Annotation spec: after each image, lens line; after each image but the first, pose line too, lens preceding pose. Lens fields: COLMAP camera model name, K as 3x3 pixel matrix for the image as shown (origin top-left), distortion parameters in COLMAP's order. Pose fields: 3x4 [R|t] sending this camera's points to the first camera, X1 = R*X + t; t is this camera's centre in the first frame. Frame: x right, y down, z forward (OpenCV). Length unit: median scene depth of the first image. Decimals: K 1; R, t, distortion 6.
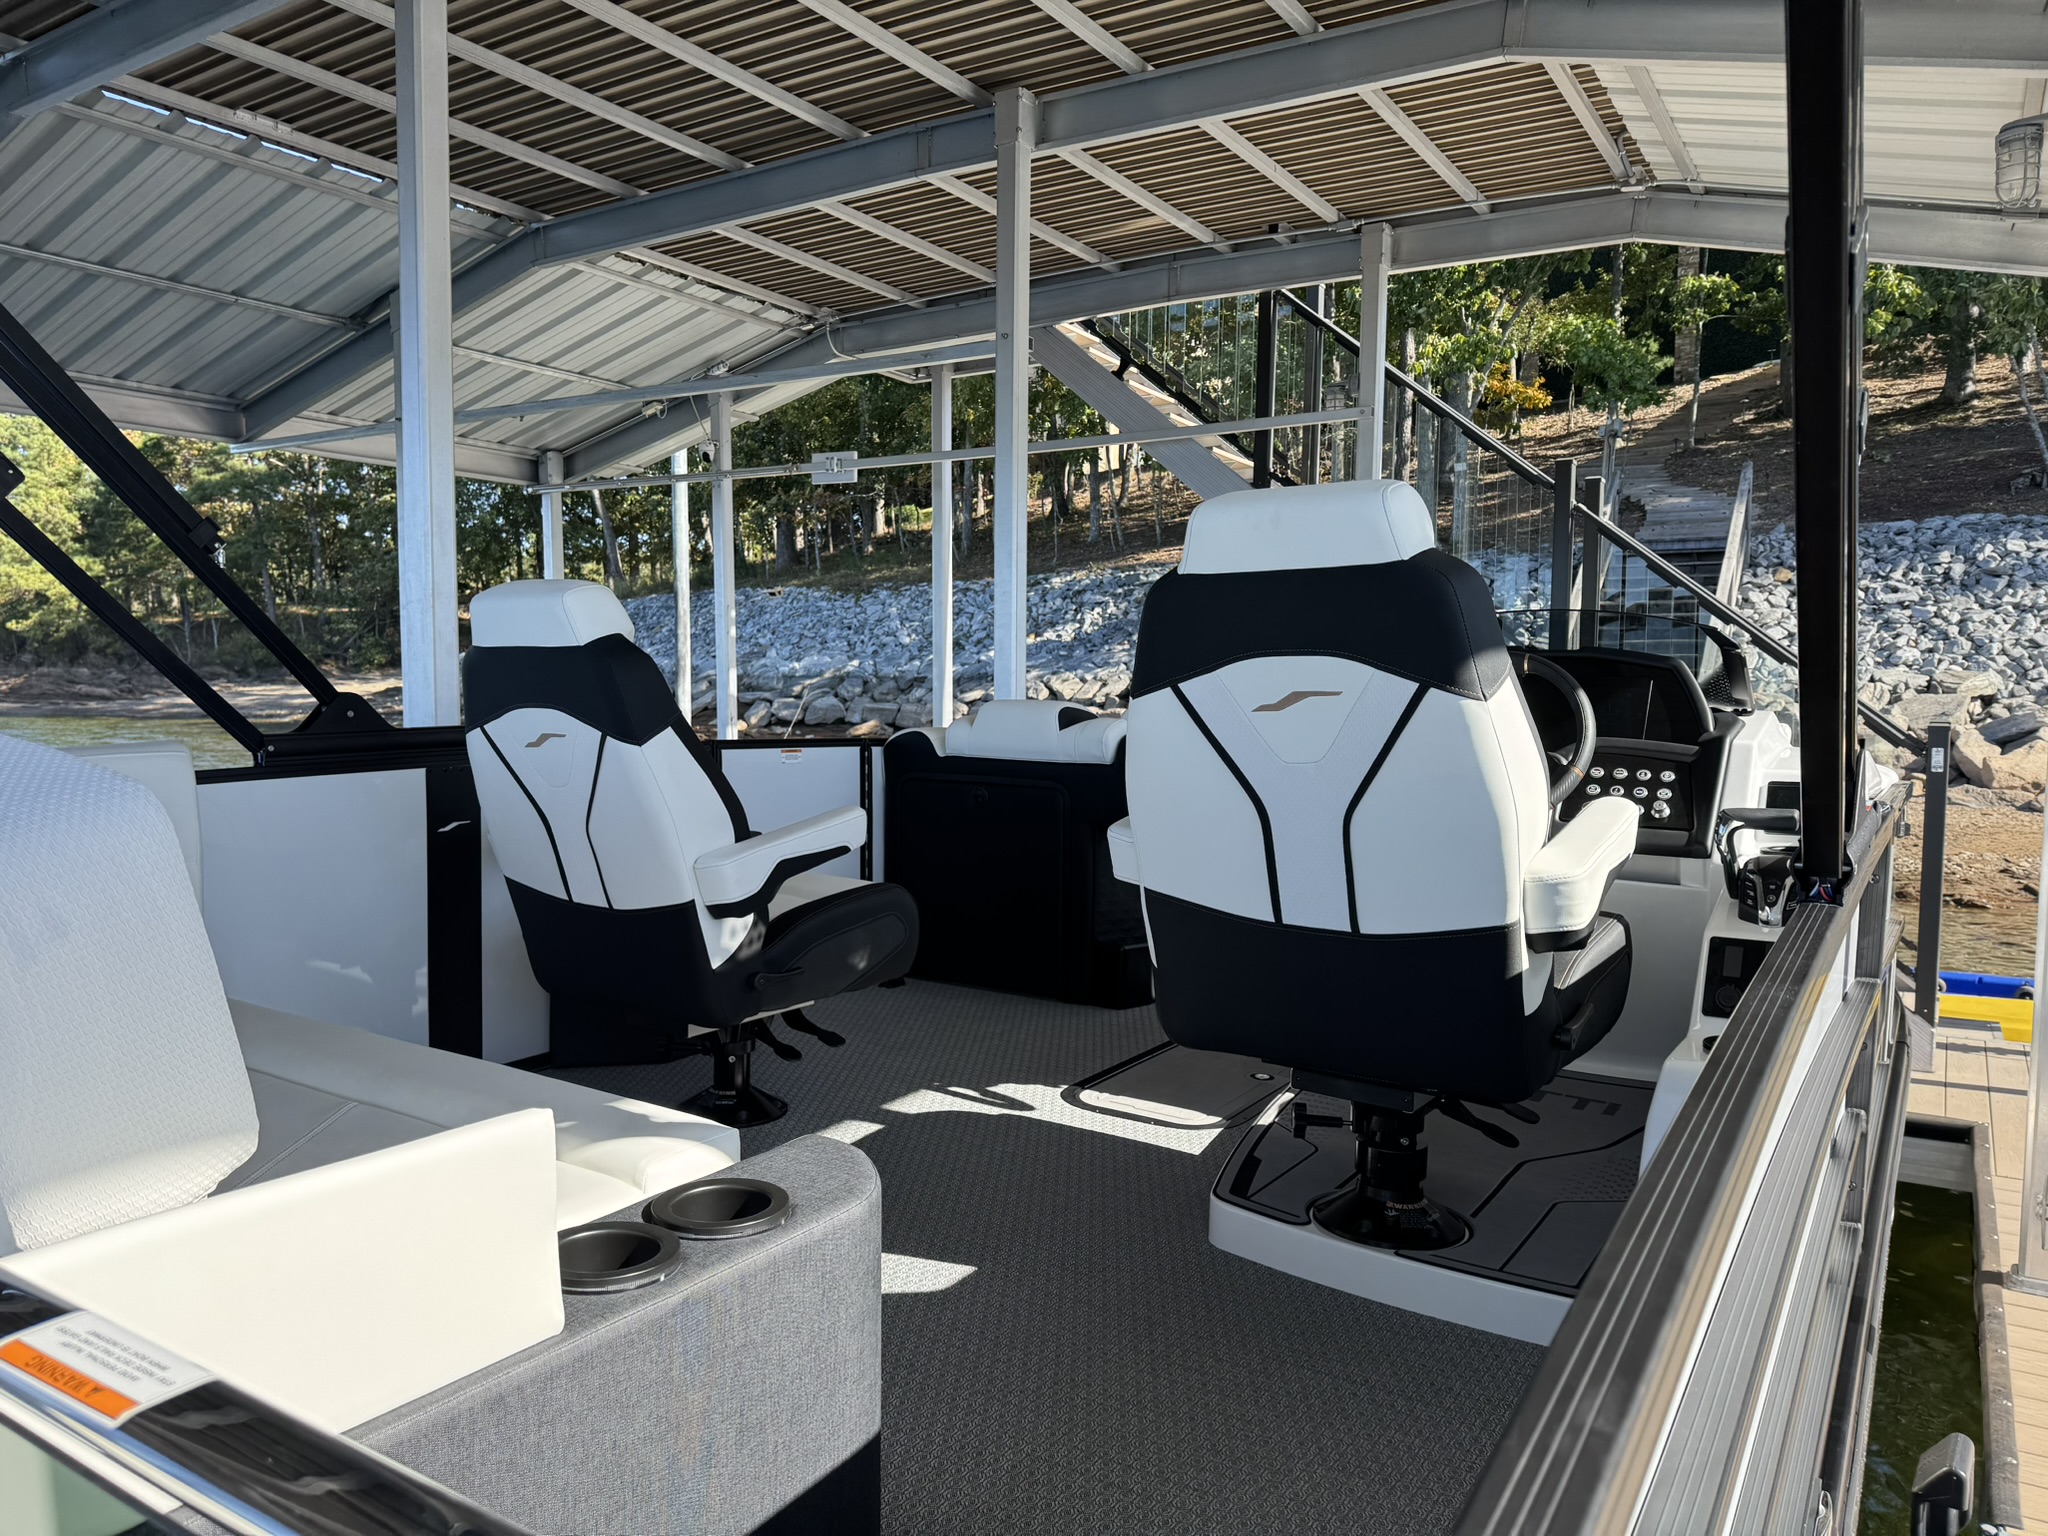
lens RADIAL K [[1422.3, 0, 991.3], [0, 1422.3, 805.2], [0, 0, 1]] dist [0.057874, -0.070427]
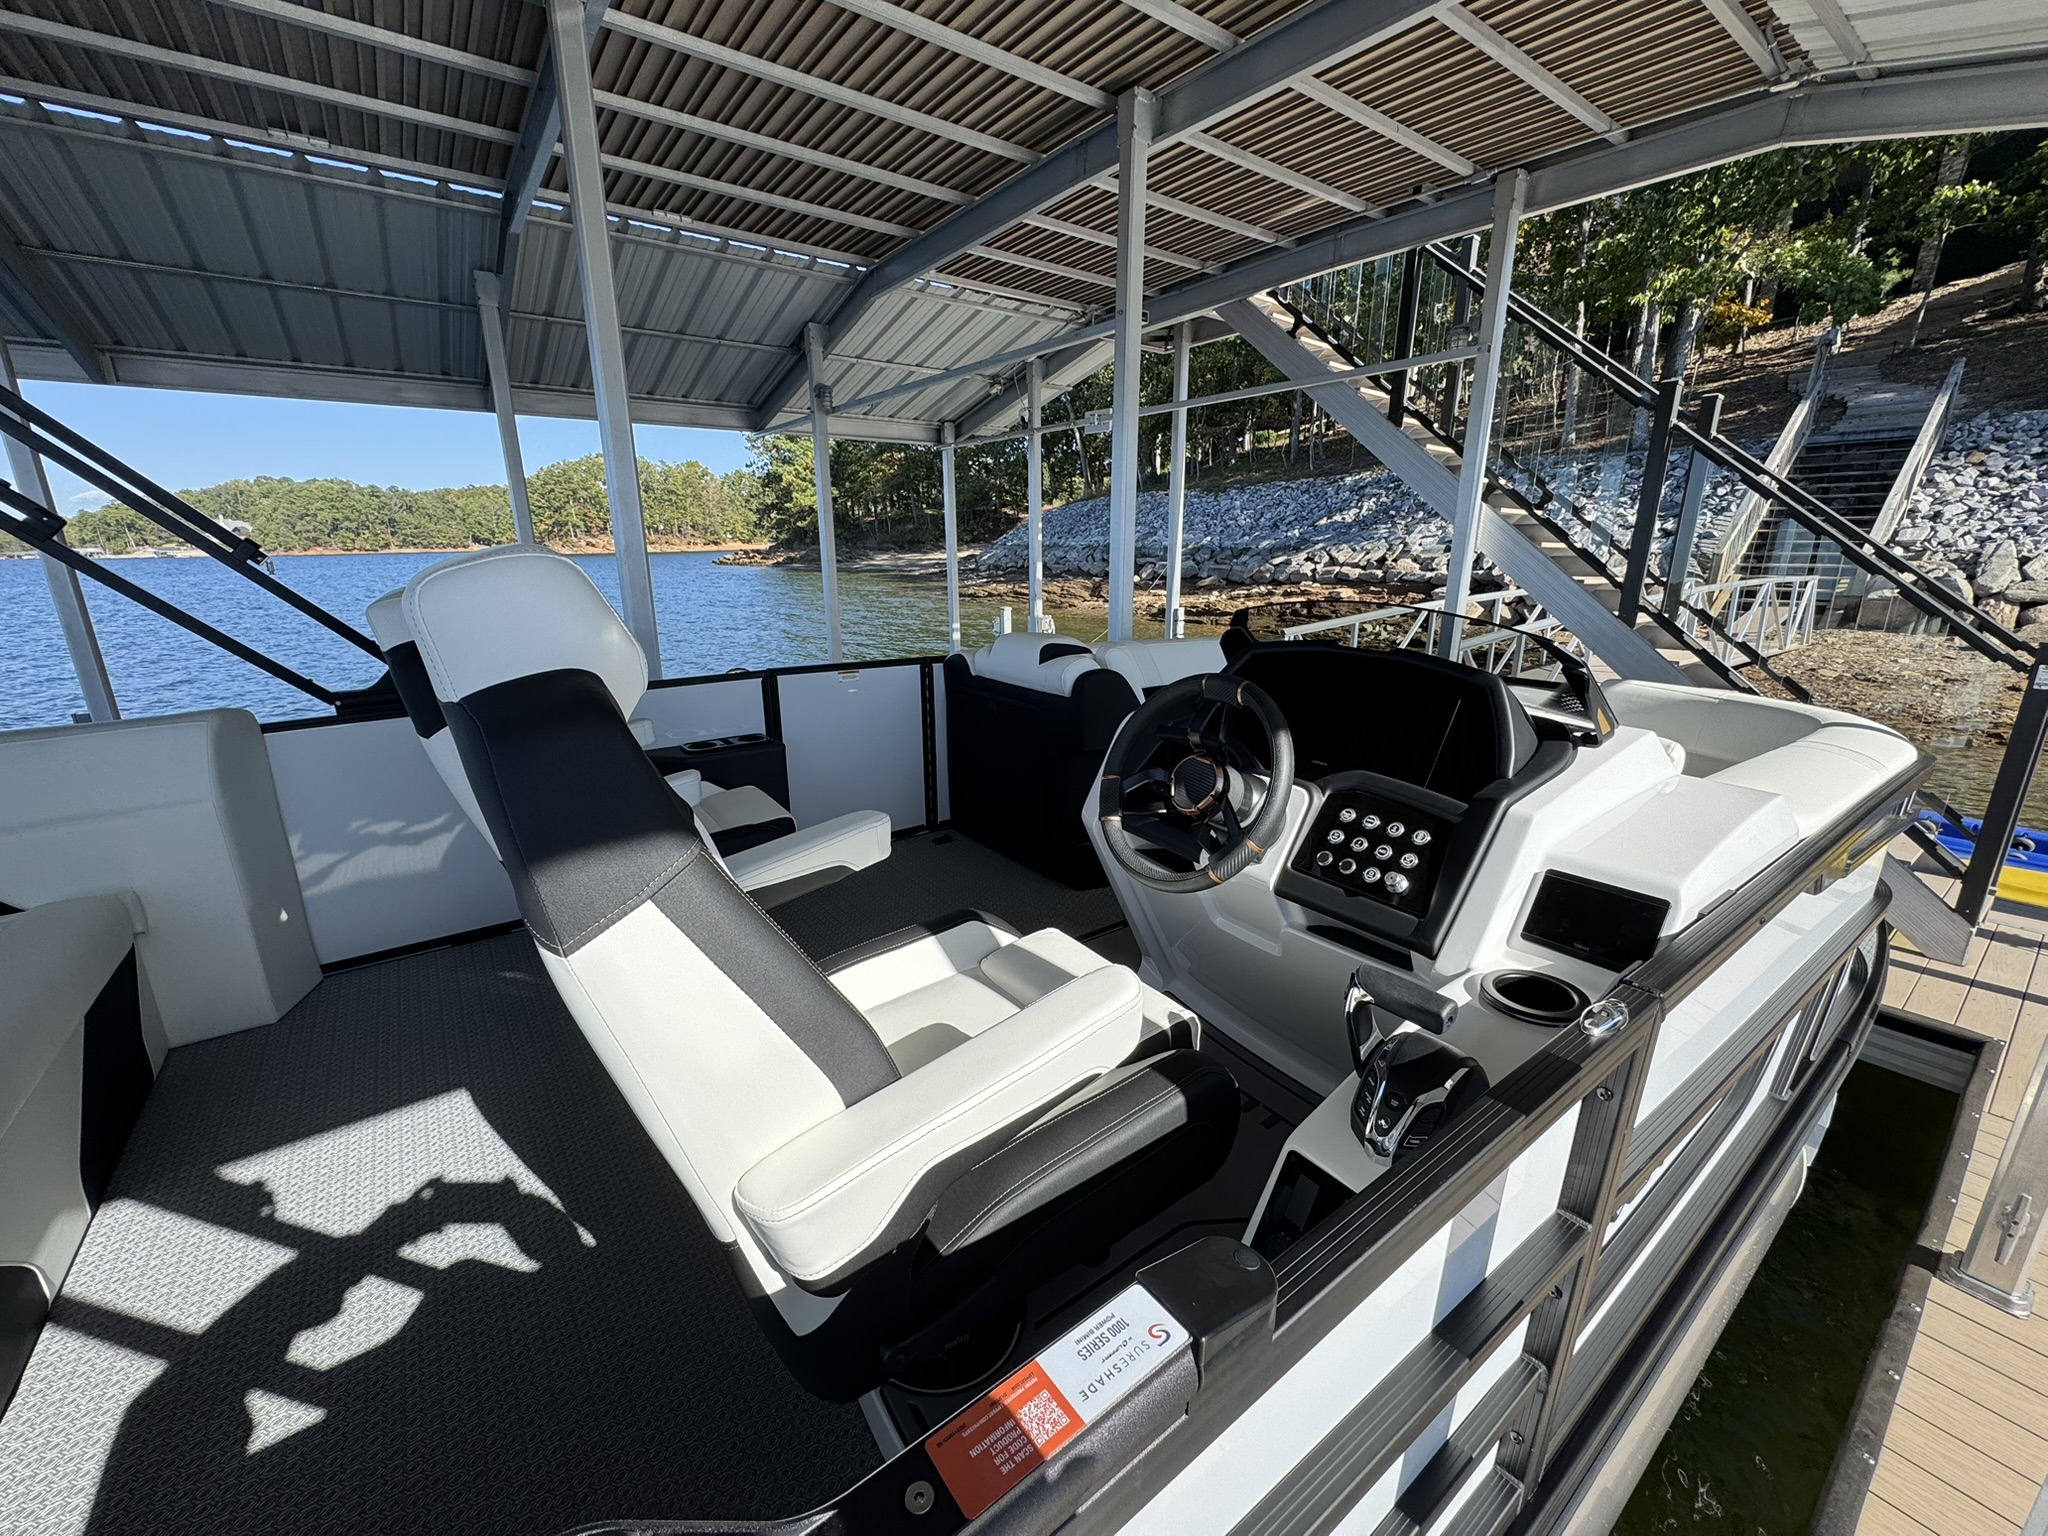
lens RADIAL K [[803.7, 0, 1016.5], [0, 803.7, 779.1], [0, 0, 1]] dist [-0.005300, 0.000463]
pose [[0.937254, 0.083685, -0.338454, 0.124552], [-0.015878, 0.980004, 0.198343, -0.042032], [0.348285, -0.180524, 0.919842, 0.156516]]
